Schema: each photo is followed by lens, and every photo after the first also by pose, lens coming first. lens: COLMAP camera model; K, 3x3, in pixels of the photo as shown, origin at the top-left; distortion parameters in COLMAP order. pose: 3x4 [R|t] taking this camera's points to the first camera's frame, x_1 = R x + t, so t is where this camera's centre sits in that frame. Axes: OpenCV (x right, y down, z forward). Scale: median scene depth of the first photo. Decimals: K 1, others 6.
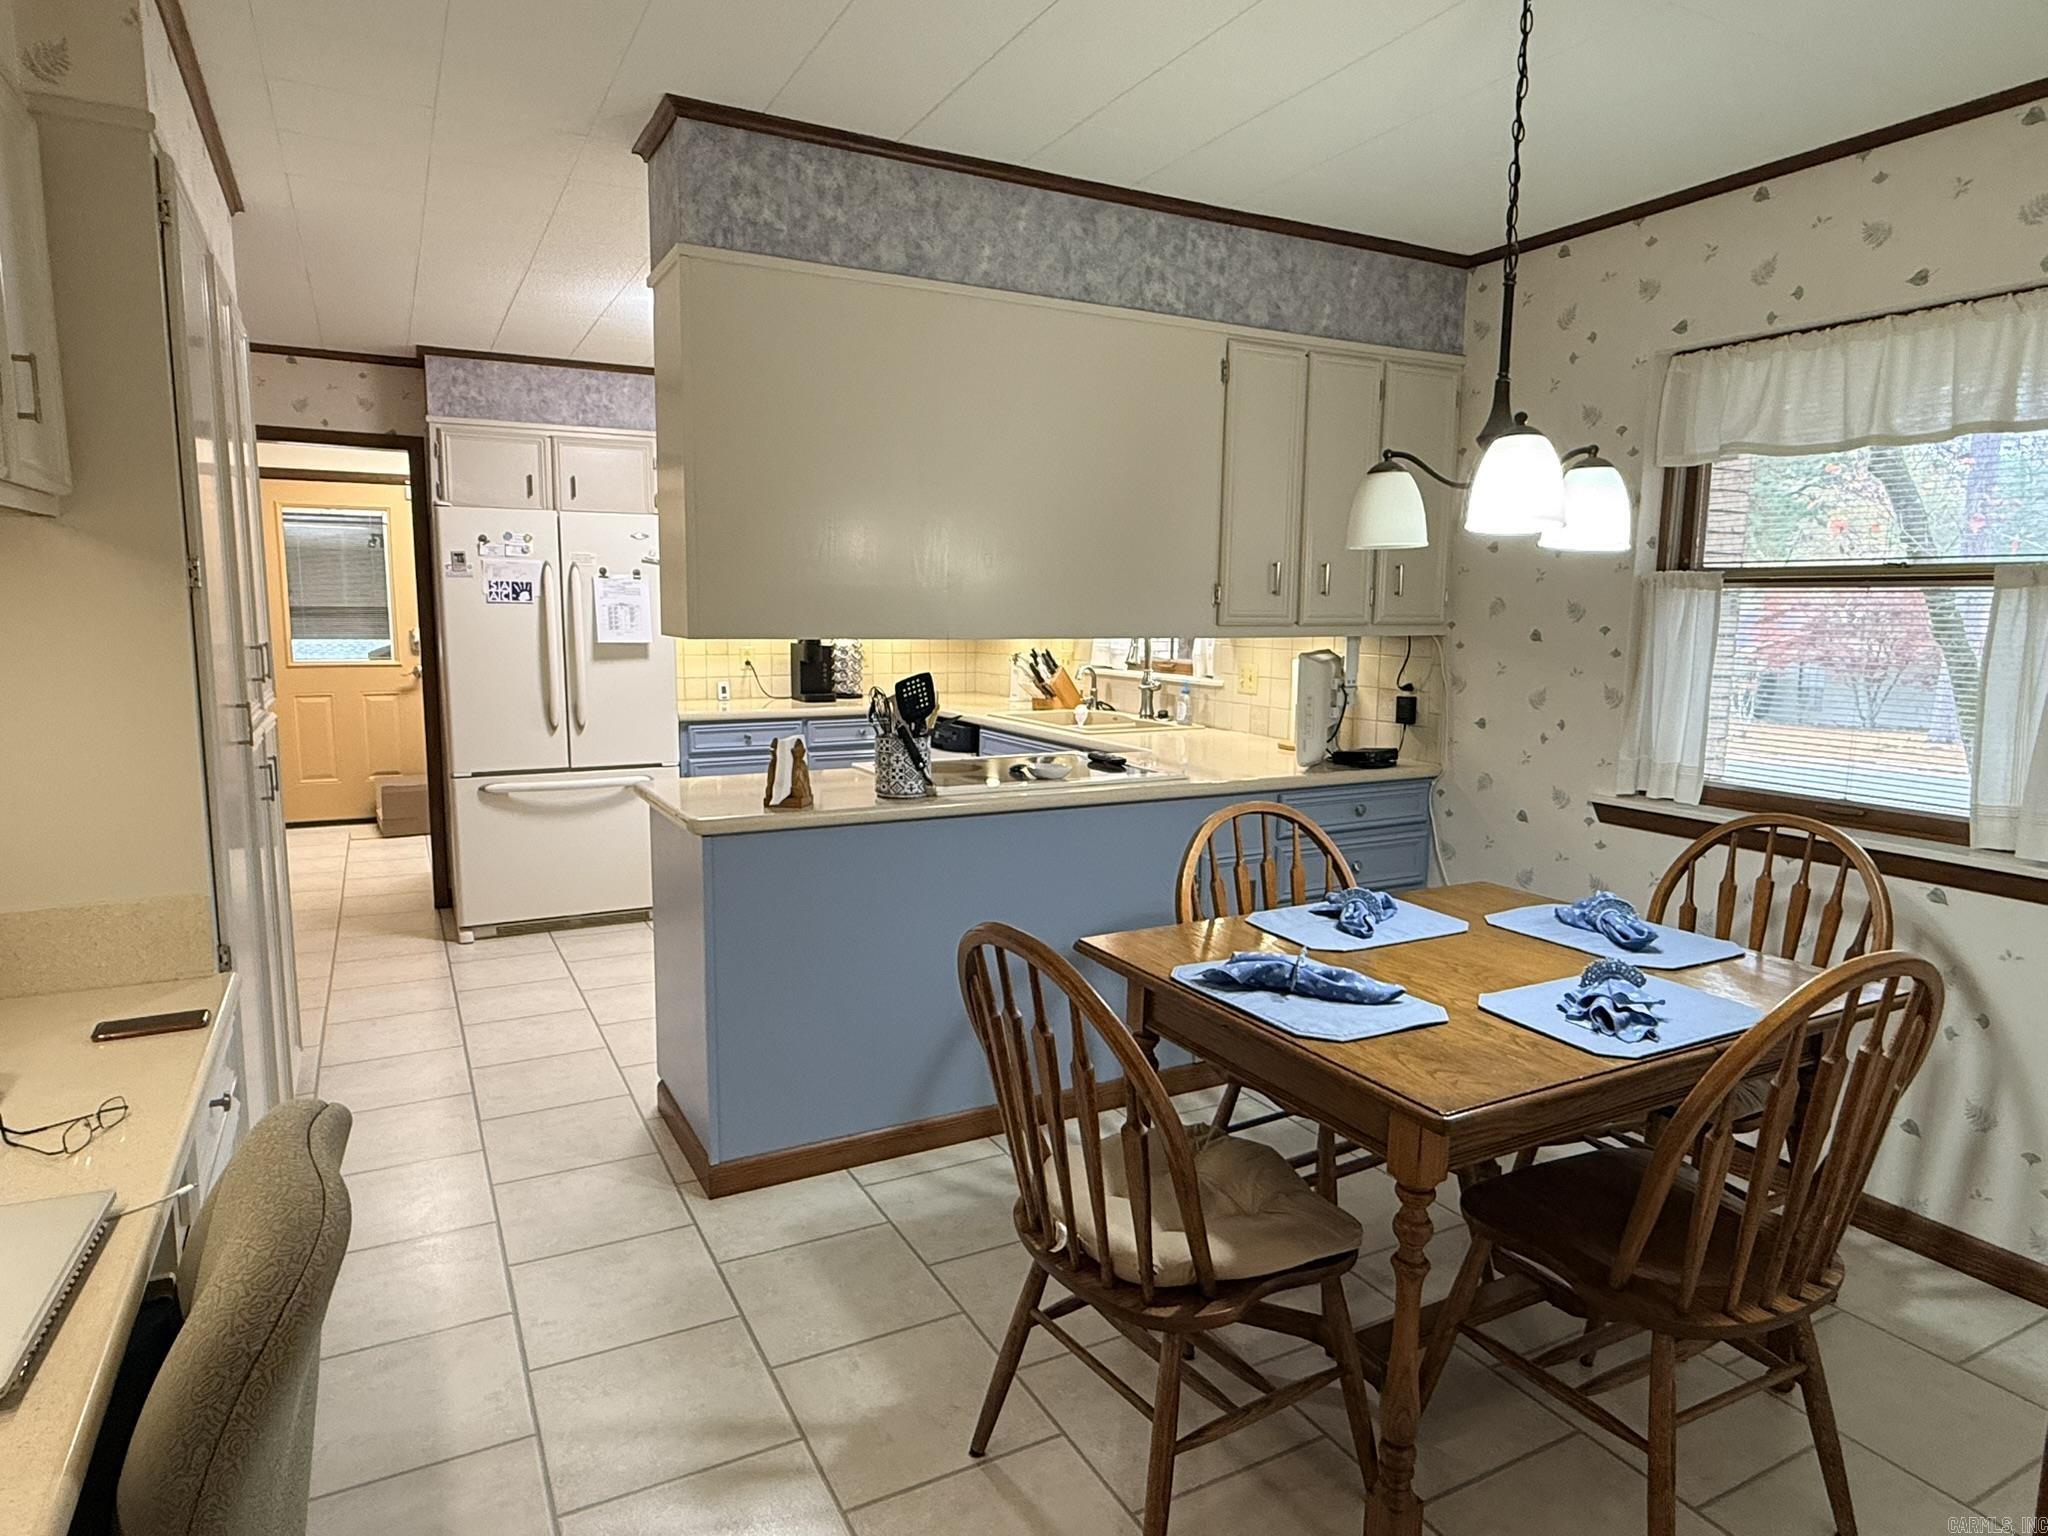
lens RADIAL K [[1205.3, 0, 1019.9], [0, 1205.3, 767.2], [0, 0, 1]] dist [0.000992, 0.001774]
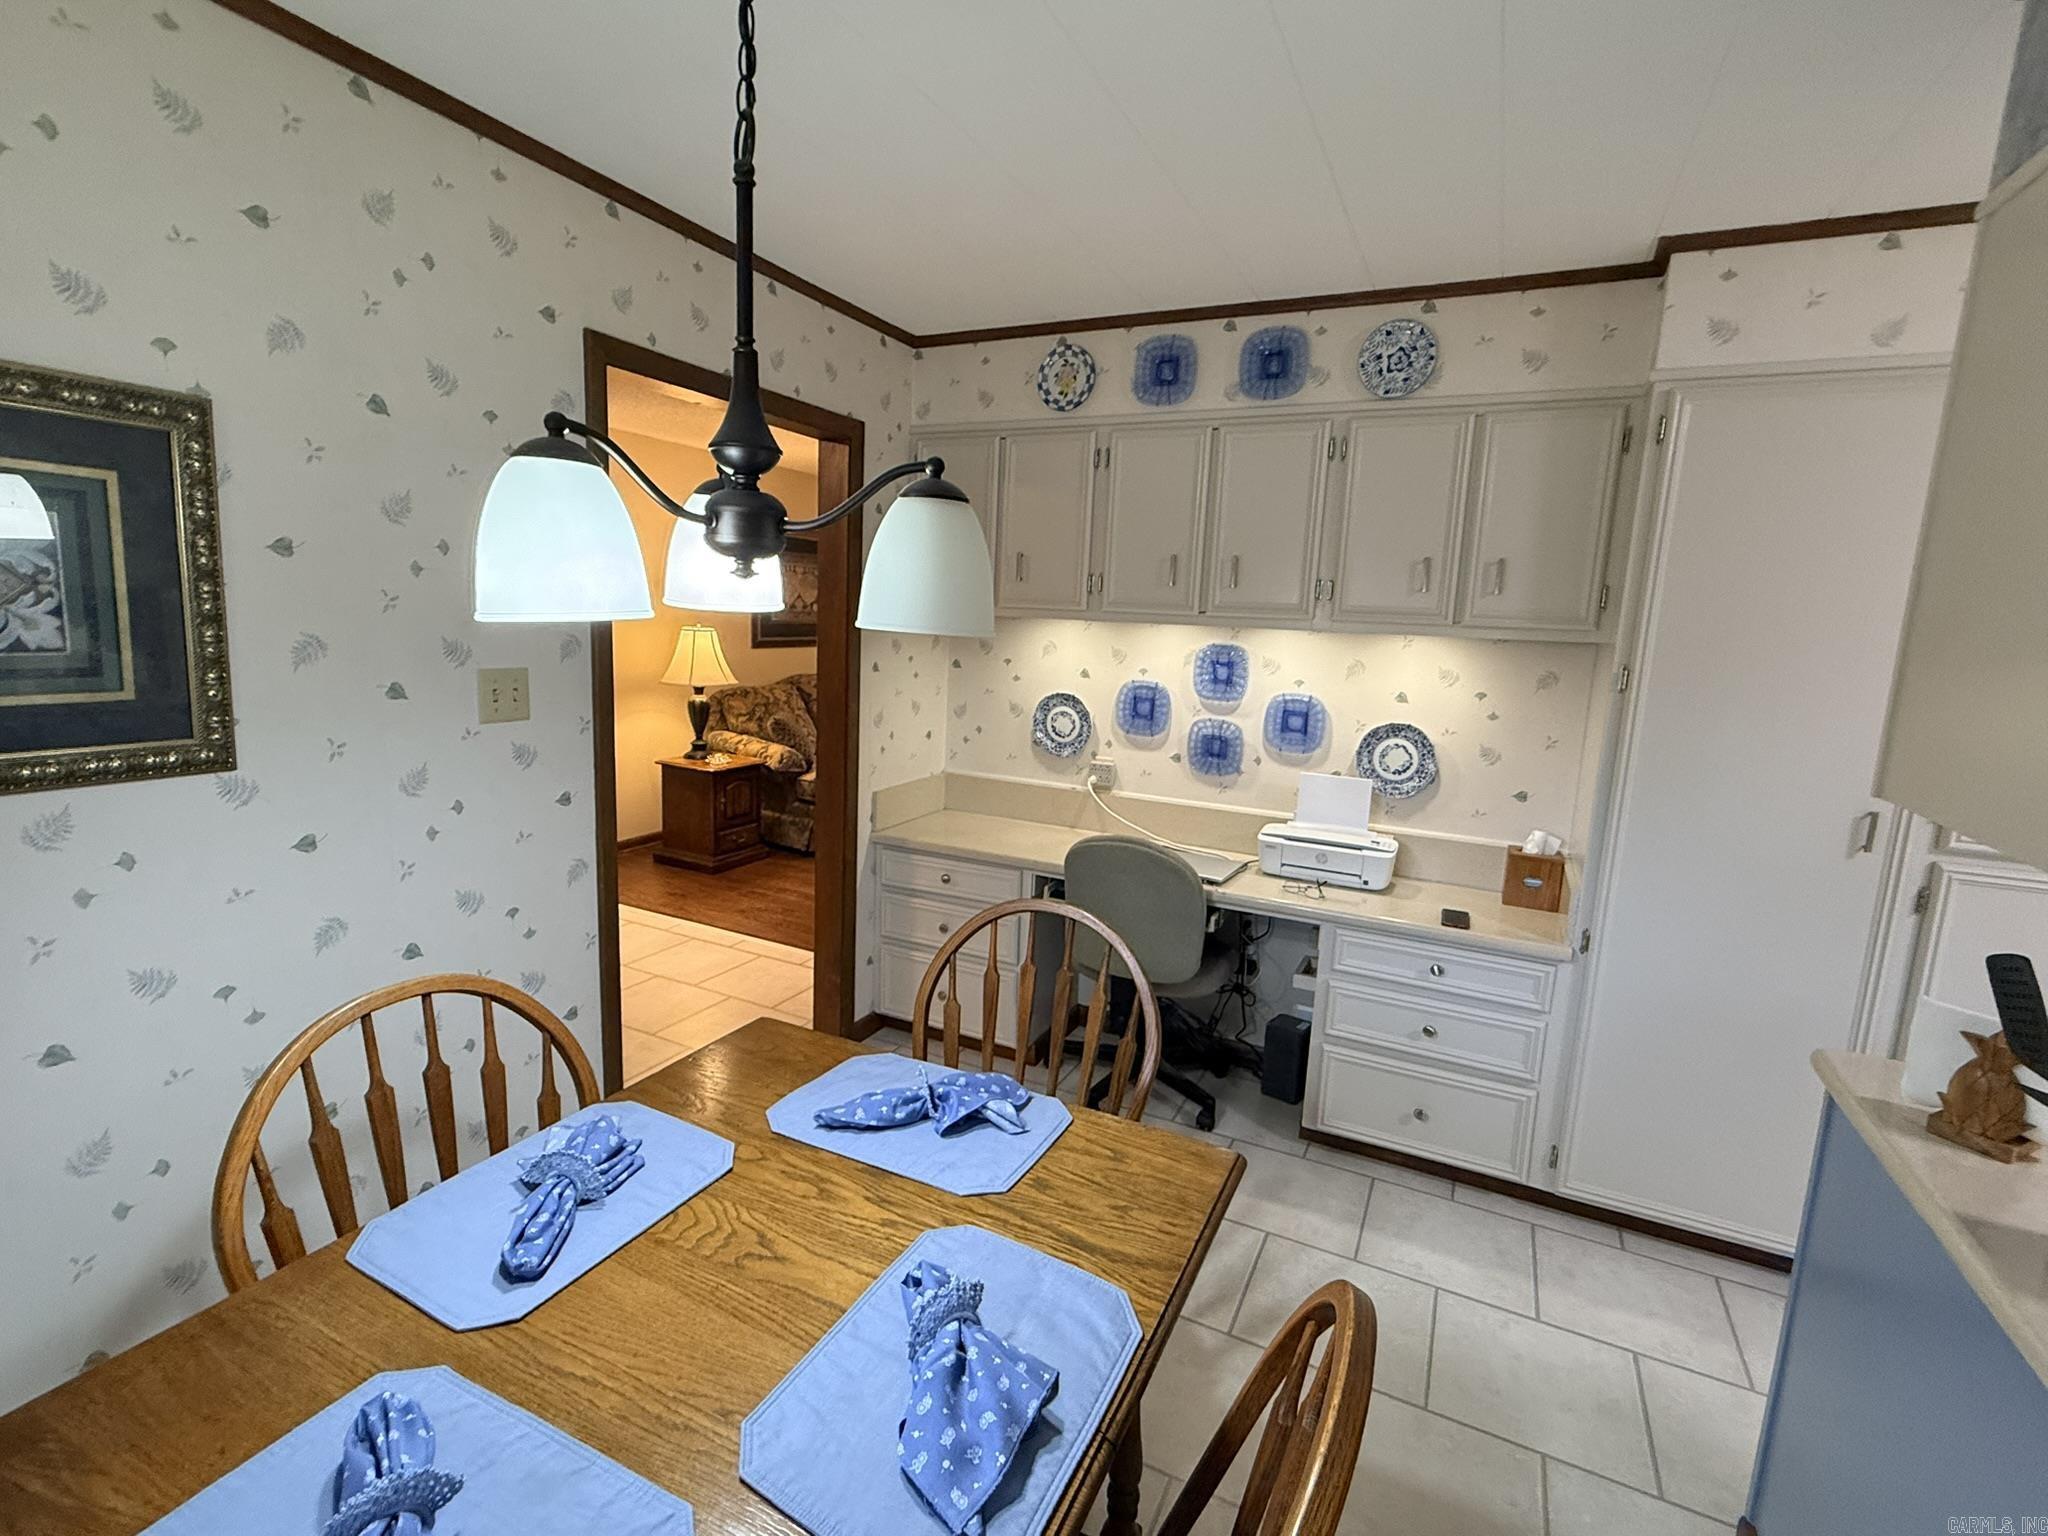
lens RADIAL K [[946.4, 0, 996.0], [0, 946.4, 774.1], [0, 0, 1]] dist [0.001474, -0.000691]
pose [[-0.823563, 0.054830, -0.564568, 0.407683], [-0.121064, 0.955392, 0.269389, -0.180769], [0.554154, 0.290208, -0.780188, 1.062397]]
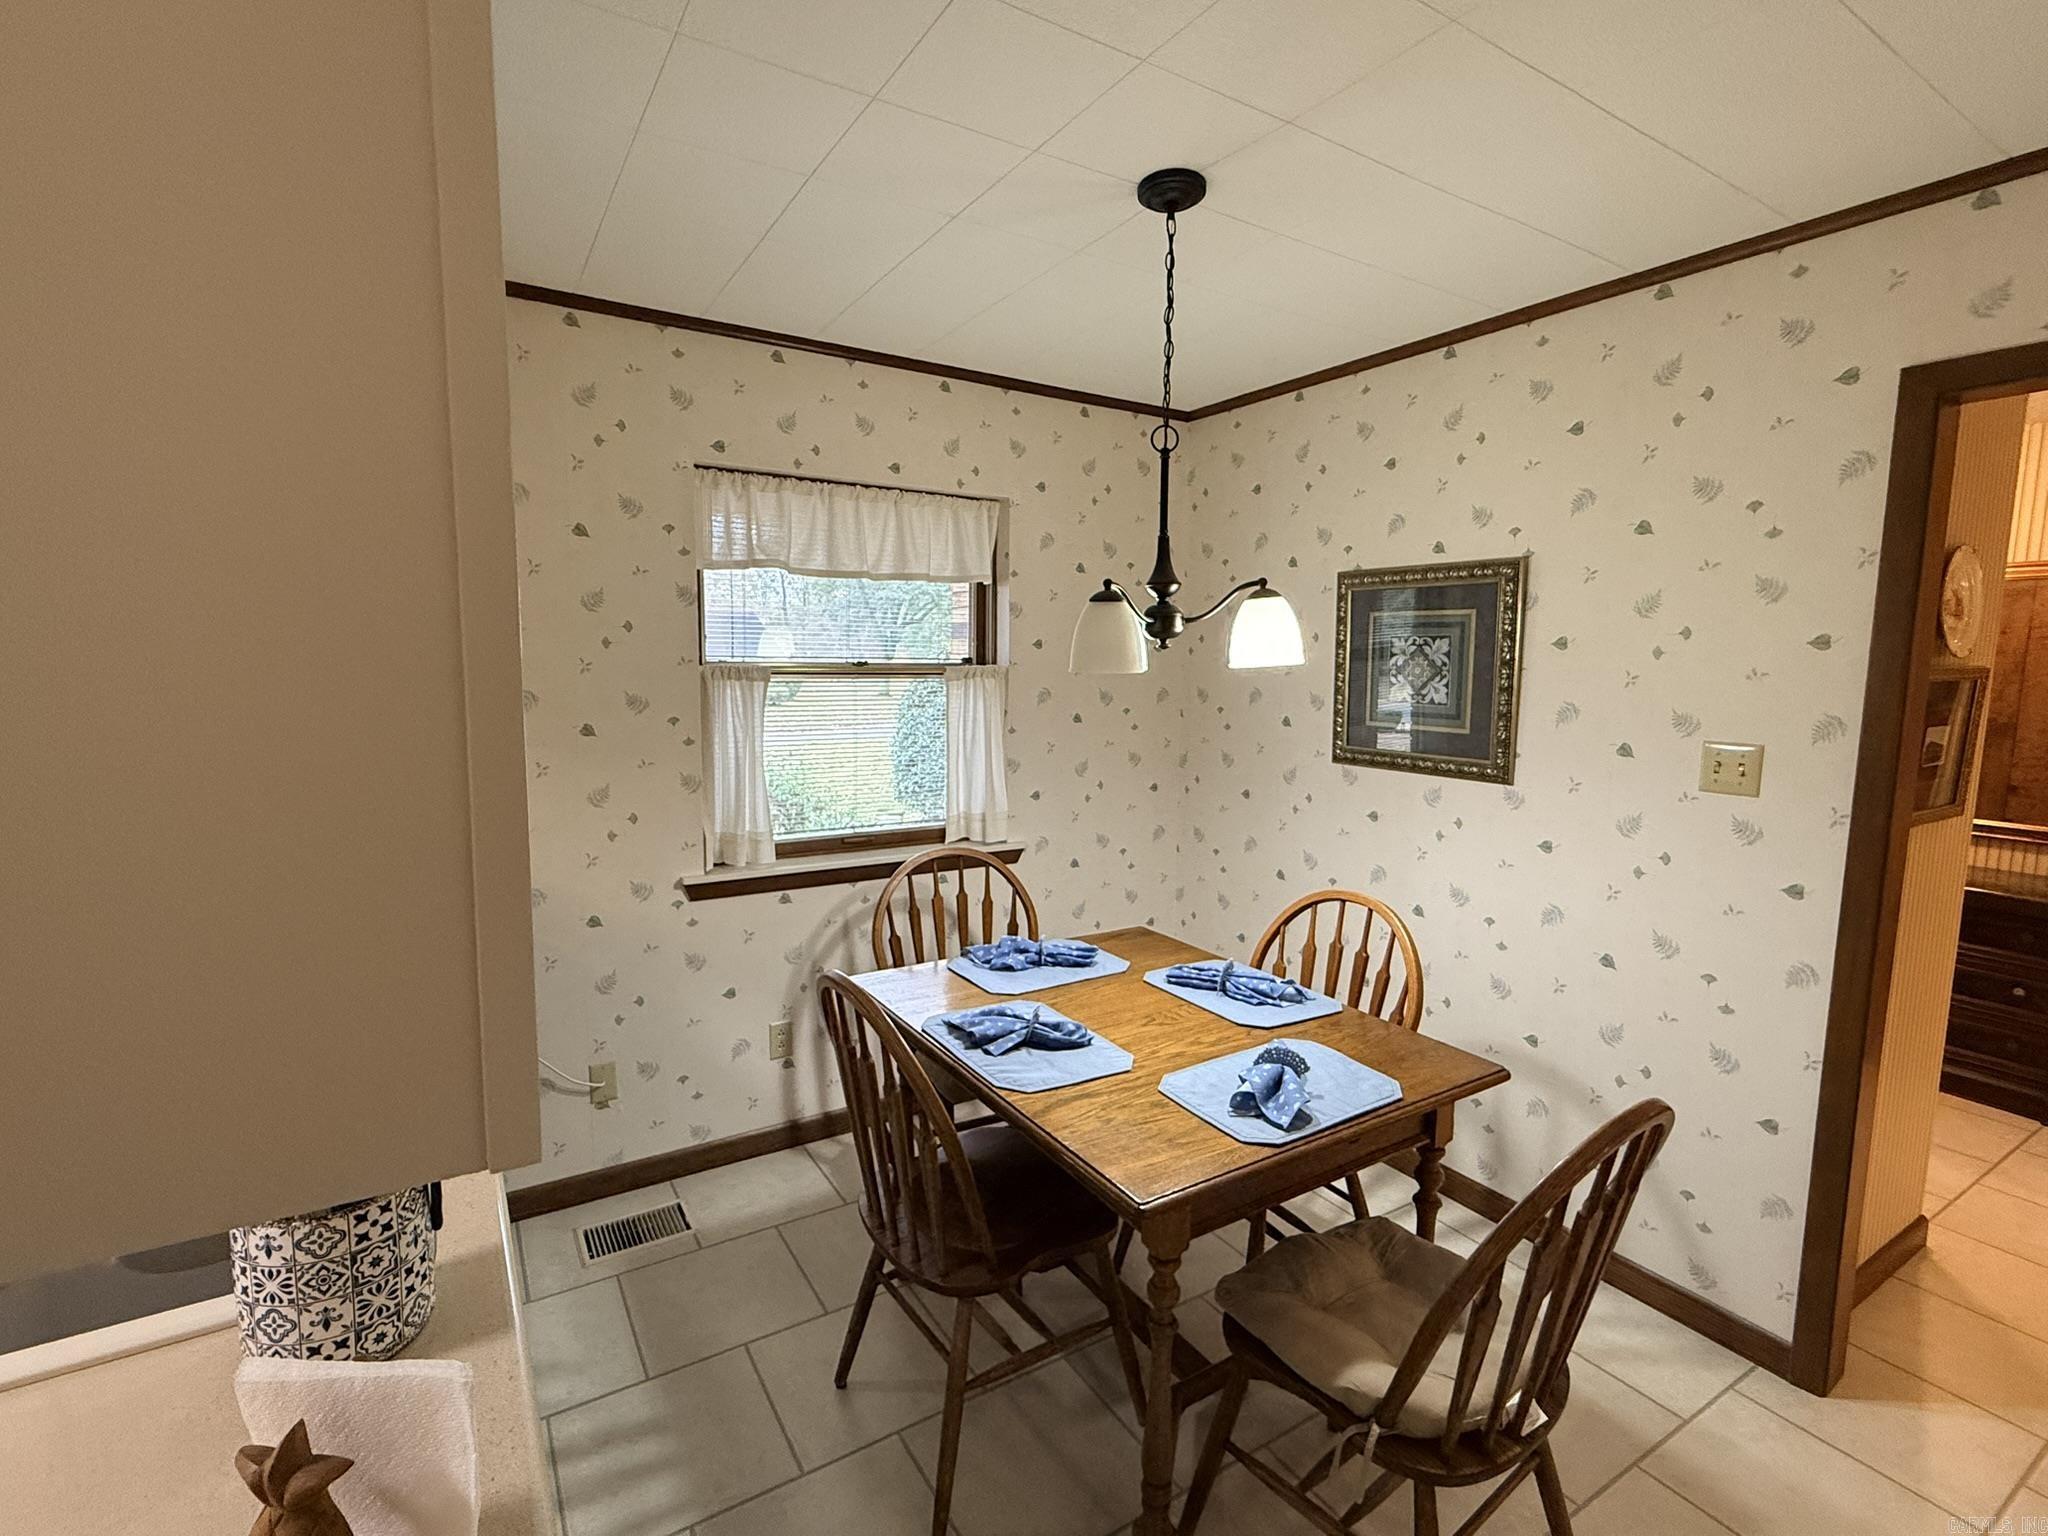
lens RADIAL K [[946.4, 0, 1022.2], [0, 946.4, 768.4], [0, 0, 1]] dist [0.001474, -0.000691]
pose [[-0.063317, -0.127324, 0.989838, -0.395898], [0.122963, 0.983276, 0.134346, -0.168219], [-0.990389, 0.130220, -0.046602, 0.865208]]
